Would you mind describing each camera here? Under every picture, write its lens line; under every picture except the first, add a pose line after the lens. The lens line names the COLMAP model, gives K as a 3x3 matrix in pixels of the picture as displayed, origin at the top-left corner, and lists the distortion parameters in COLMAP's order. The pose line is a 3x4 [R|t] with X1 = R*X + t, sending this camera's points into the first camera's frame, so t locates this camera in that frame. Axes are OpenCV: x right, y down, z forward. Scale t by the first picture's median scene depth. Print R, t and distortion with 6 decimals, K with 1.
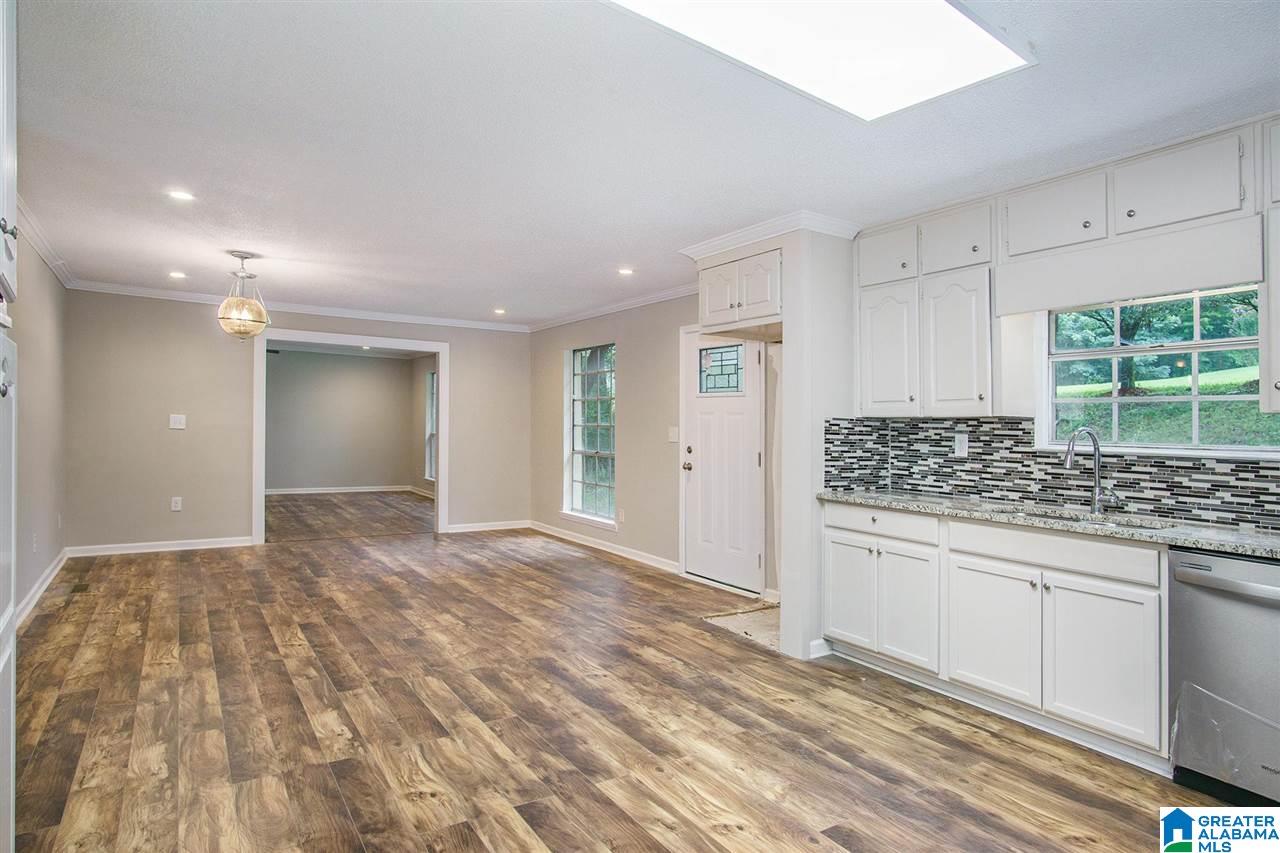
lens RADIAL K [[710.7, 0, 615.7], [0, 710.7, 422.0], [0, 0, 1]] dist [0.009058, 0.003884]
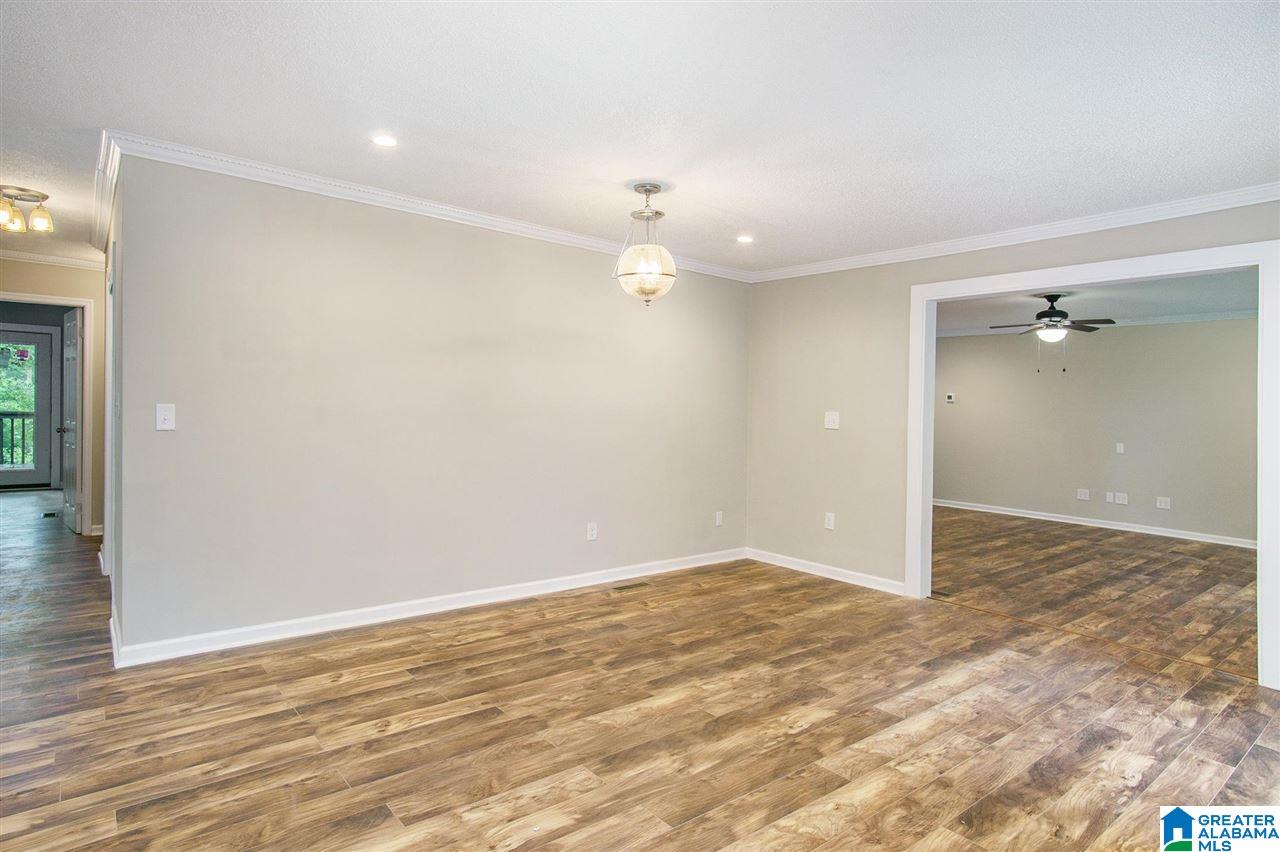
lens RADIAL K [[710.7, 0, 639.2], [0, 710.7, 416.9], [0, 0, 1]] dist [0.009058, 0.003884]
pose [[0.118028, -0.011726, -0.992941, 0.208965], [-0.016786, 0.999764, -0.013802, 0.015190], [0.992868, 0.018296, 0.117803, 0.911713]]
